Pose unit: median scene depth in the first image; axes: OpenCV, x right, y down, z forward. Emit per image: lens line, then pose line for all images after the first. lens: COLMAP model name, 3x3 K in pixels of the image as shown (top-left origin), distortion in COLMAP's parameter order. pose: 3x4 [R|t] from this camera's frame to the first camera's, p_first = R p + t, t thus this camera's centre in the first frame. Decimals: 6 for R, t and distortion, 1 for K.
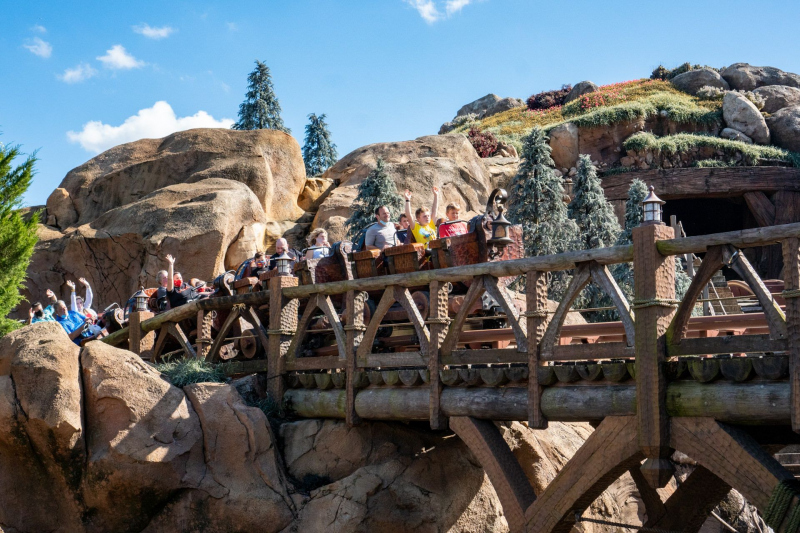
lens RADIAL K [[1300.4, 0, 364.9], [0, 1300.4, 278.4], [0, 0, 1]] dist [0.029244, -0.220027]
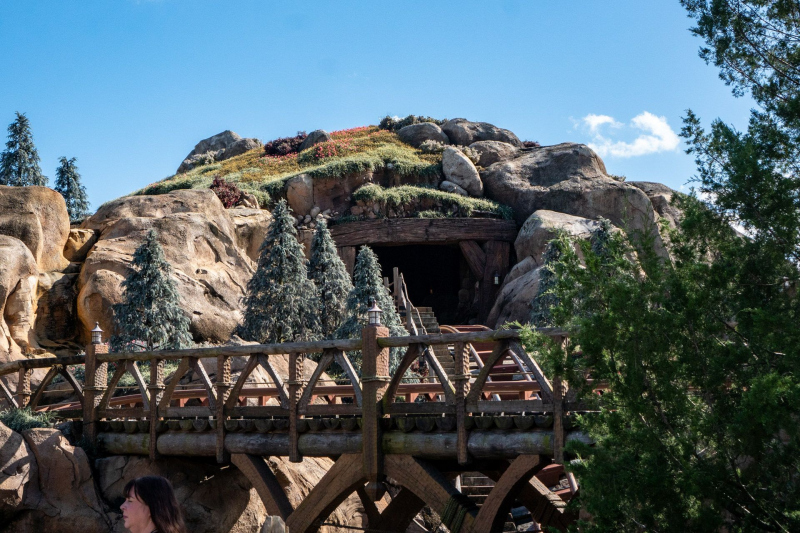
lens RADIAL K [[1300.4, 0, 364.9], [0, 1300.4, 278.4], [0, 0, 1]] dist [0.029244, -0.220027]
pose [[0.978549, 0.018535, 0.205180, -0.034729], [-0.014522, 0.999673, -0.021046, -0.022401], [-0.205503, 0.017615, 0.978498, -0.163624]]
